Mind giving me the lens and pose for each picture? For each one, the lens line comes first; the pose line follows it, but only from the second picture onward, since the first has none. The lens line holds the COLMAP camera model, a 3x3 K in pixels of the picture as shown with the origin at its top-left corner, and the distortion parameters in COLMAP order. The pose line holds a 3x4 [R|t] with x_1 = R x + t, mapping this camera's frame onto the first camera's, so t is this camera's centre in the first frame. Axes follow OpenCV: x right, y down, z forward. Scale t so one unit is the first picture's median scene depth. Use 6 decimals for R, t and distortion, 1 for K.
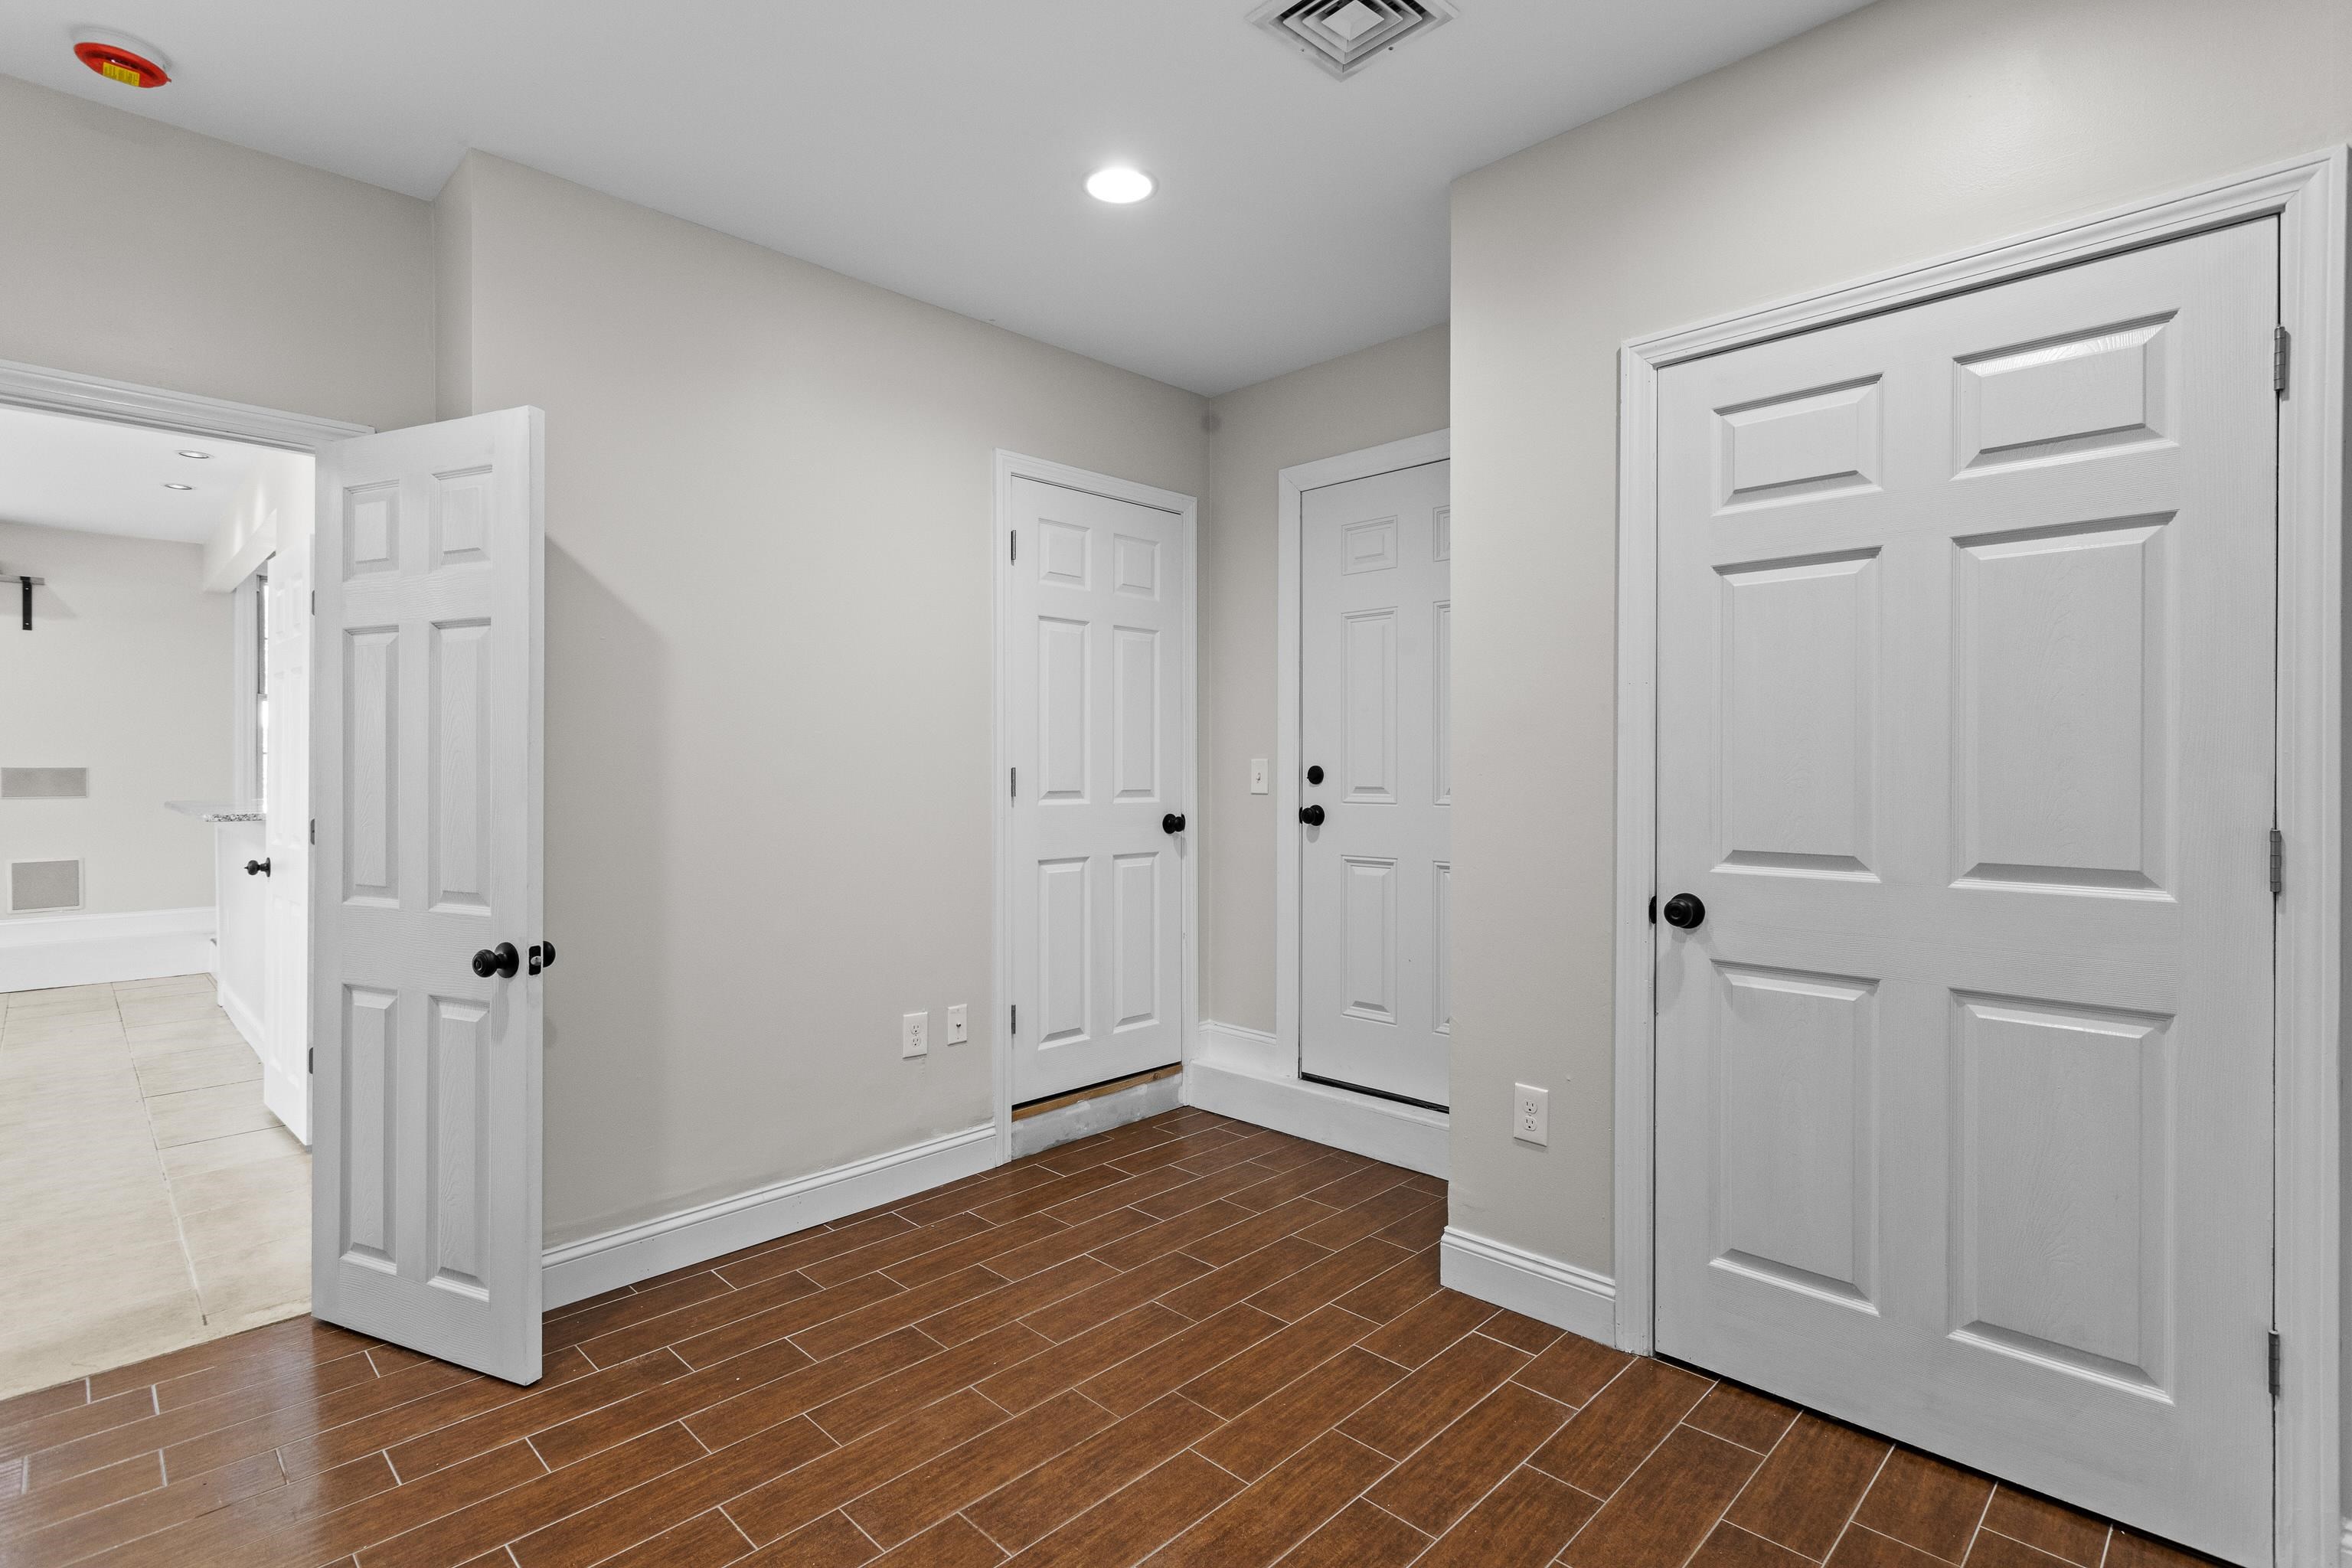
lens RADIAL K [[1116.5, 0, 1194.8], [0, 1116.5, 773.8], [0, 0, 1]] dist [-0.000727, 0.001596]
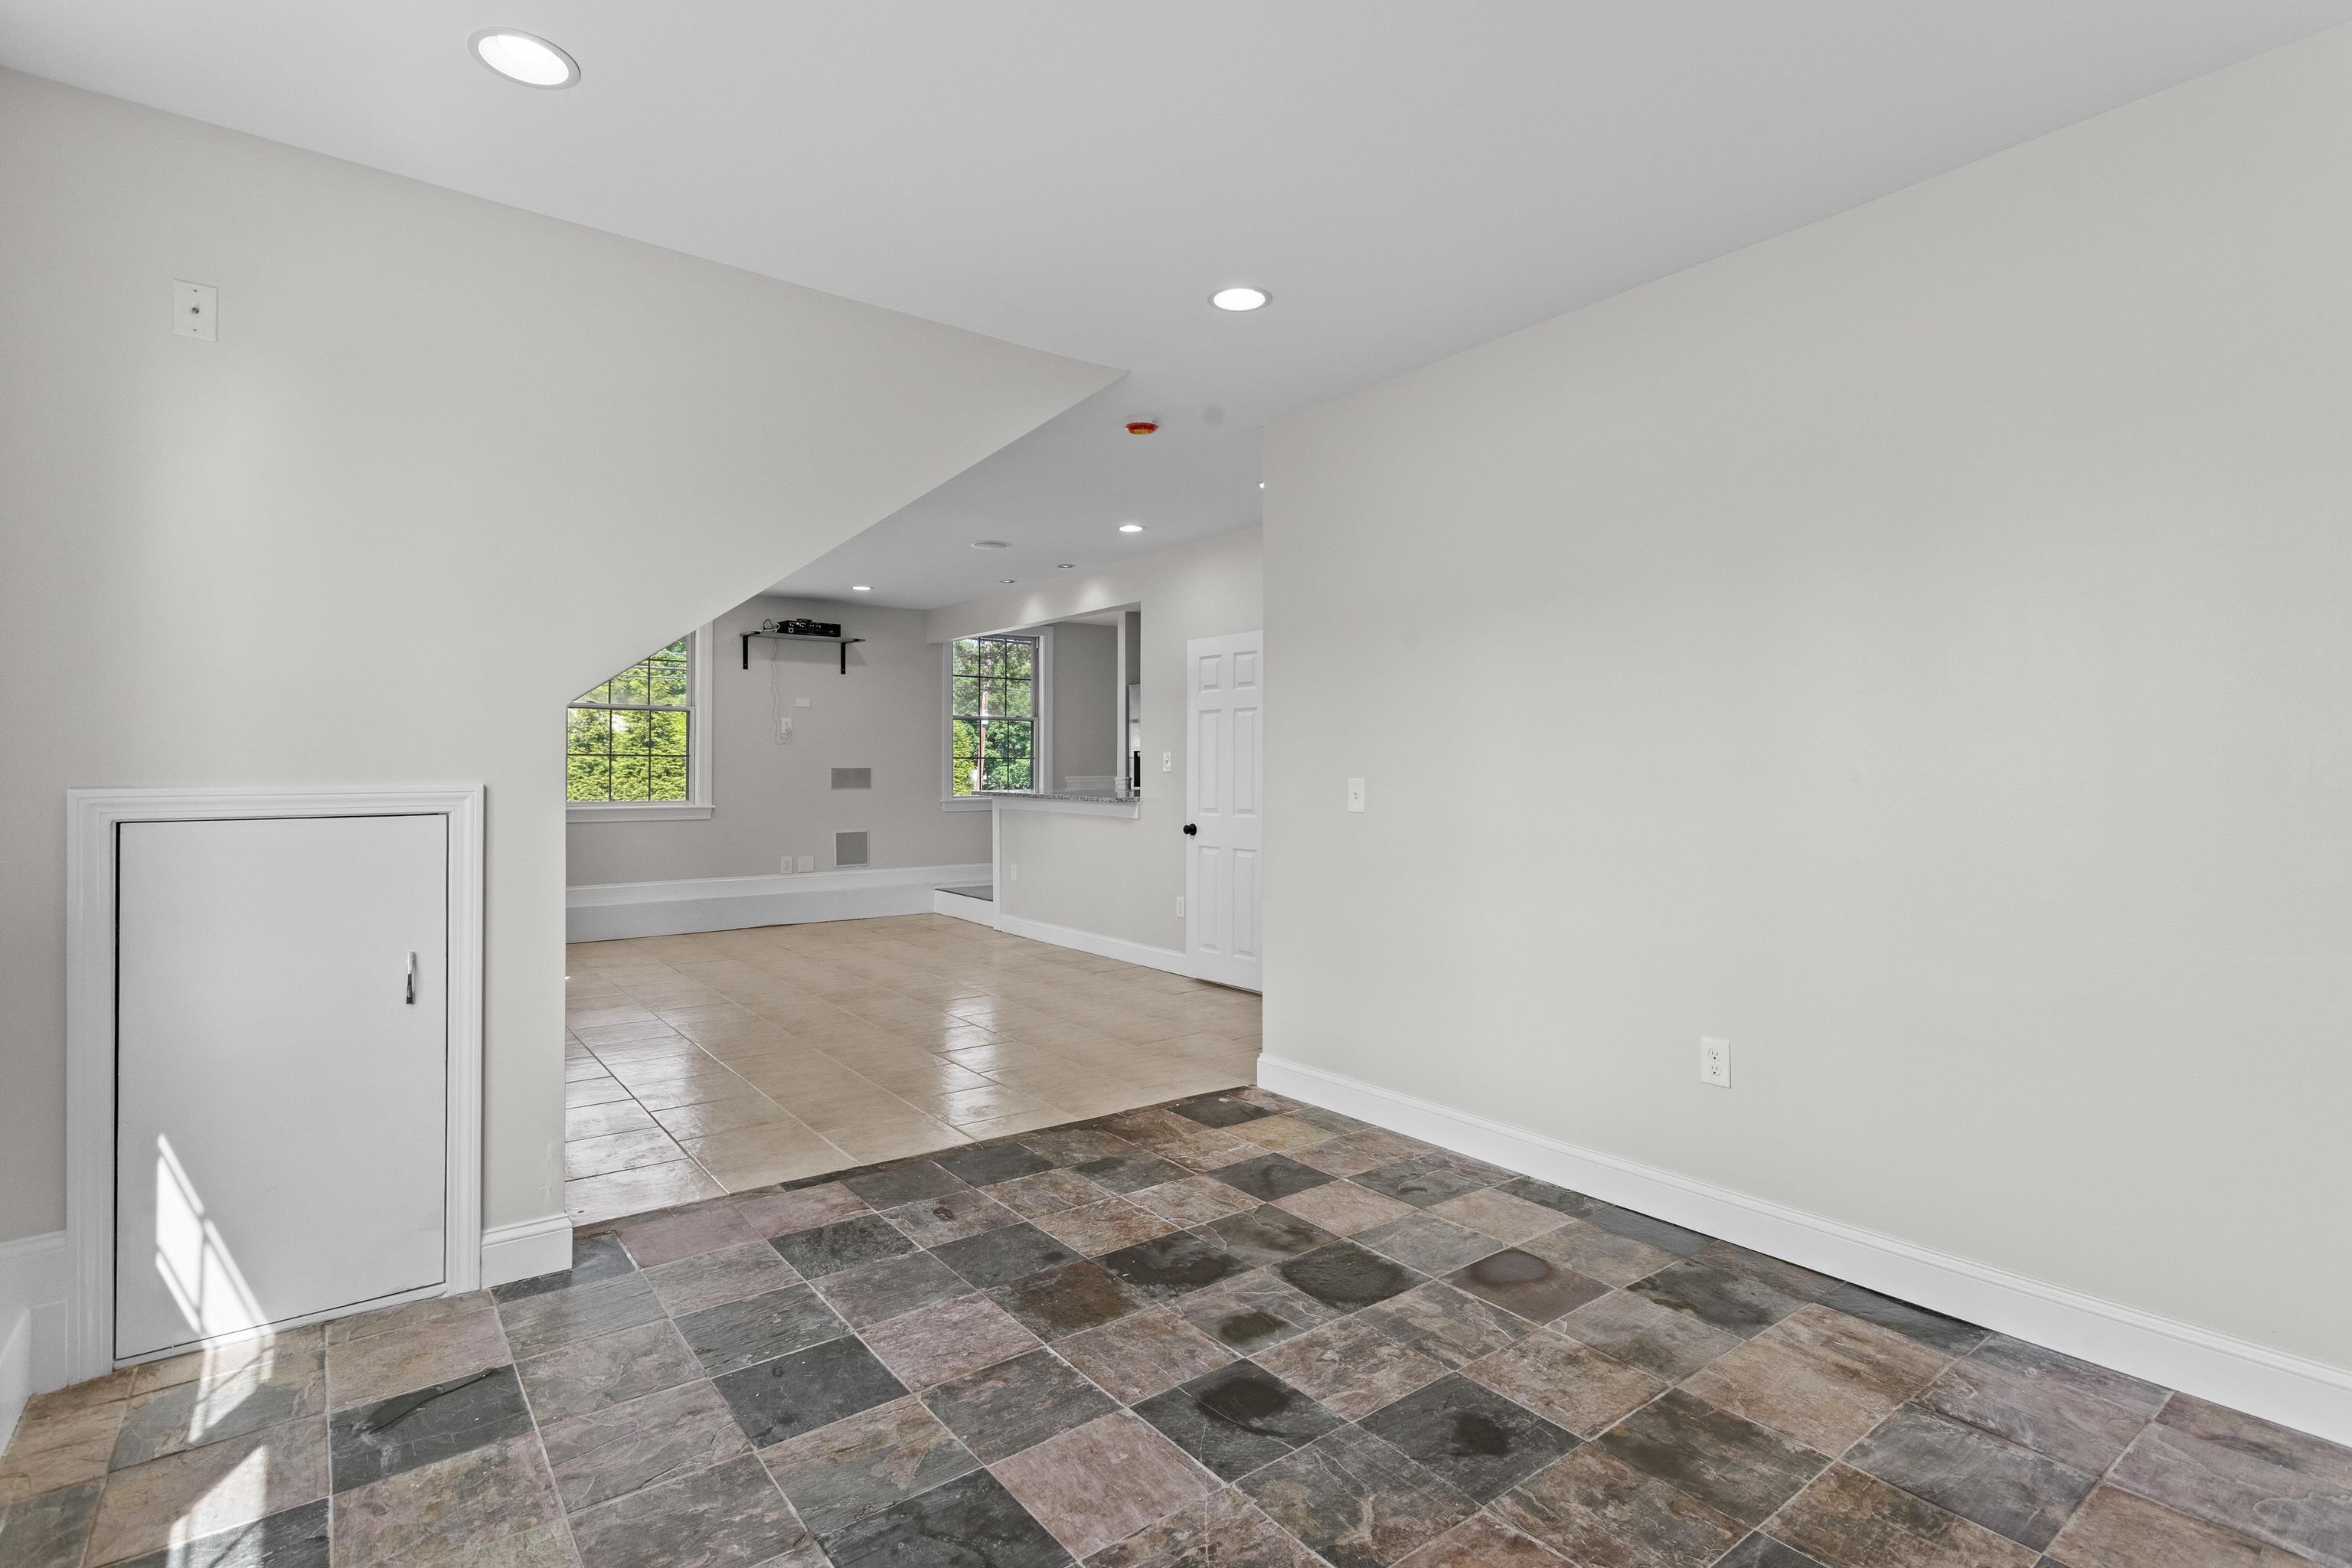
lens RADIAL K [[1116.5, 0, 1194.9], [0, 1116.5, 776.7], [0, 0, 1]] dist [-0.000727, 0.001596]
pose [[0.990115, -0.004615, -0.140182, -0.719107], [0.005432, 0.999970, 0.005446, -0.000495], [0.140153, -0.006154, 0.990111, -0.725257]]
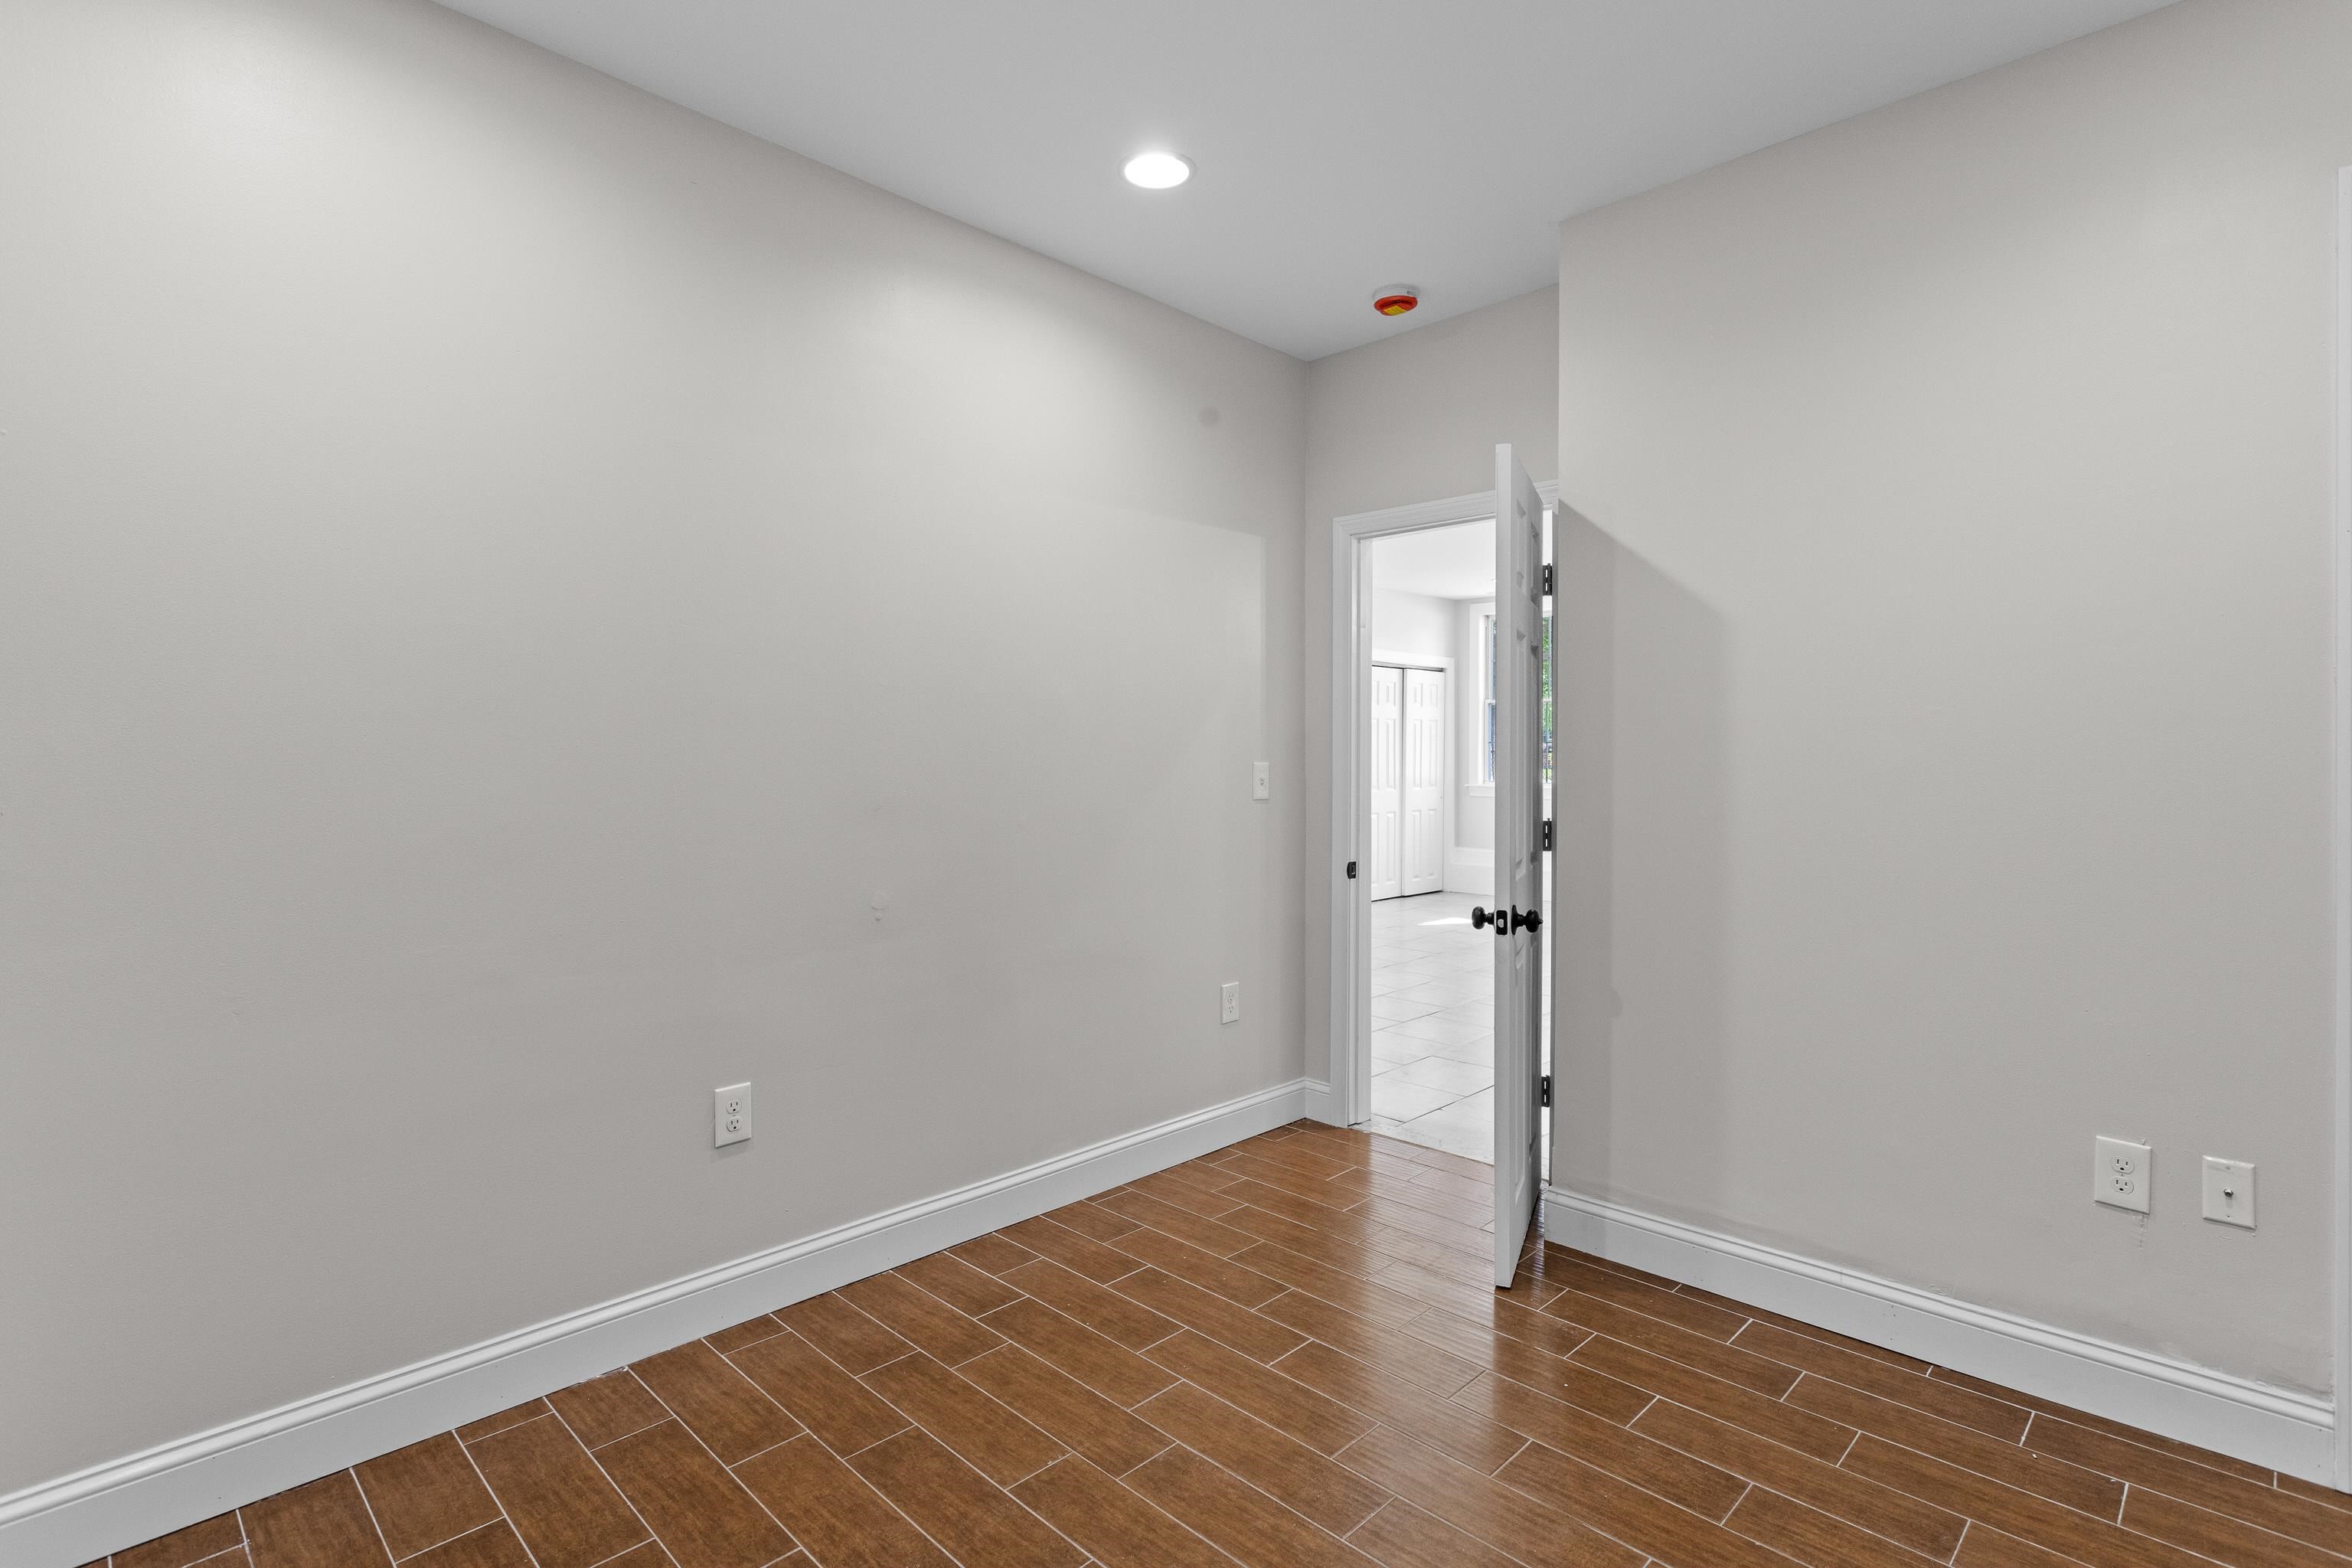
lens RADIAL K [[1116.5, 0, 1175.3], [0, 1116.5, 760.8], [0, 0, 1]] dist [-0.000727, 0.001596]
pose [[-0.015237, 0.004131, -0.999875, 0.392312], [-0.000963, 0.999991, 0.004146, -0.003639], [0.999883, 0.001026, -0.015232, 0.467839]]
